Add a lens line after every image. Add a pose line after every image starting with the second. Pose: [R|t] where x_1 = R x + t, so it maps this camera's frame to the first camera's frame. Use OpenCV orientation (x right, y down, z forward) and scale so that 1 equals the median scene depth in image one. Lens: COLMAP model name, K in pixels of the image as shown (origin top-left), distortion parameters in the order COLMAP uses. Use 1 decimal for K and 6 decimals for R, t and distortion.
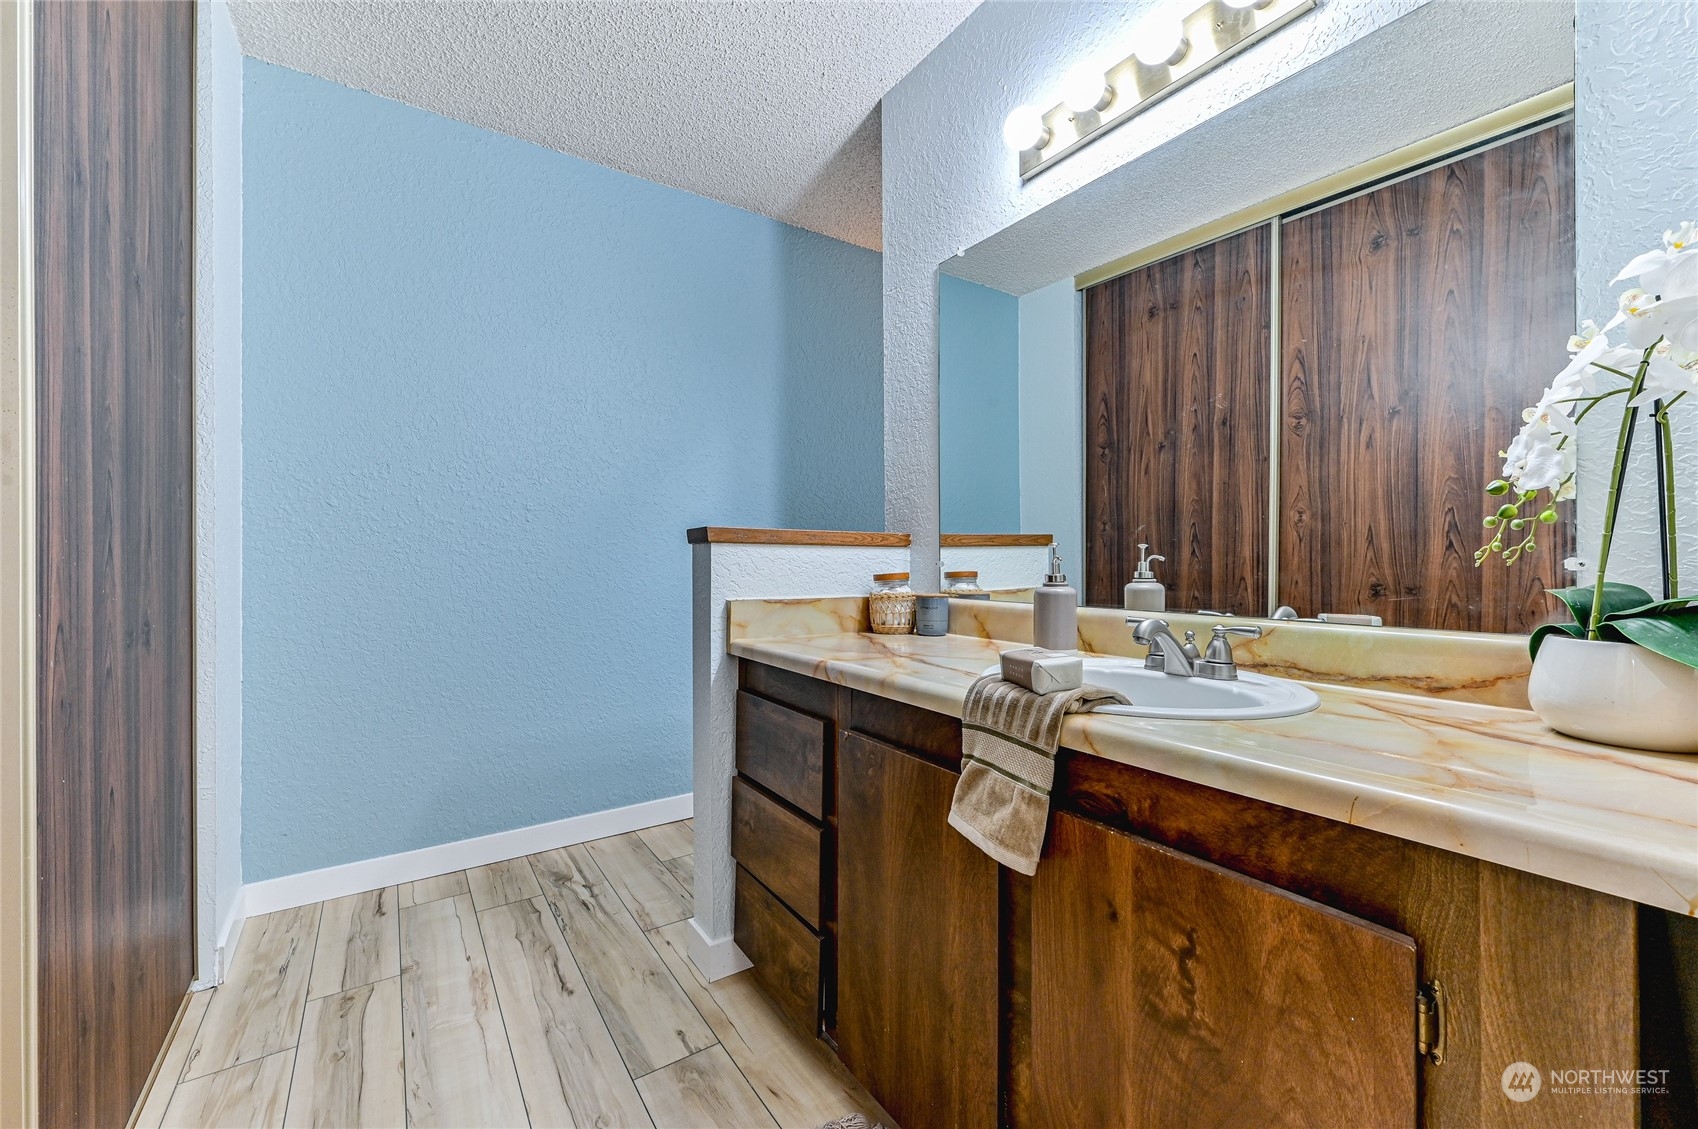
lens RADIAL K [[672.0, 0, 854.9], [0, 672.0, 556.2], [0, 0, 1]] dist [0.000530, 0.000295]
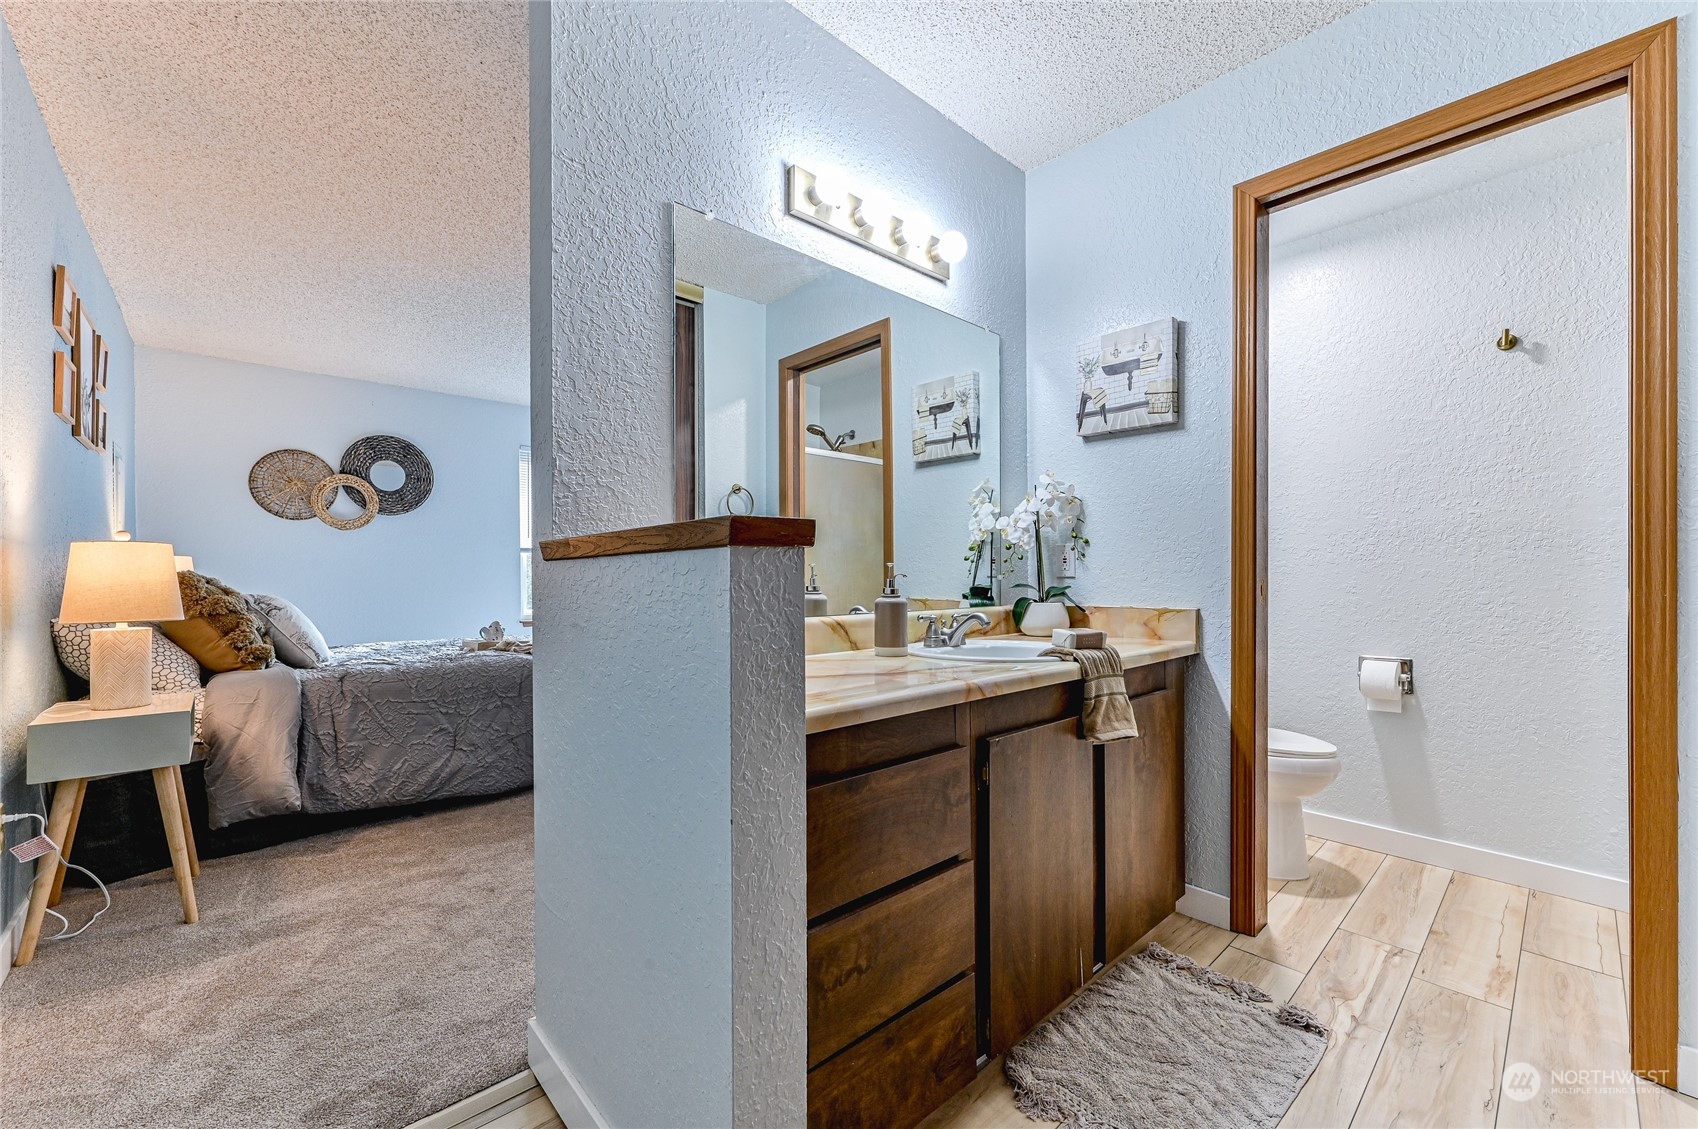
lens RADIAL K [[682.3, 0, 850.6], [0, 682.3, 567.3], [0, 0, 1]] dist [-0.002012, 0.000150]
pose [[-0.143272, 0.008438, 0.989647, -0.990155], [-0.004167, 0.999950, -0.009129, 0.000277], [-0.989675, -0.005432, -0.143230, 1.303765]]
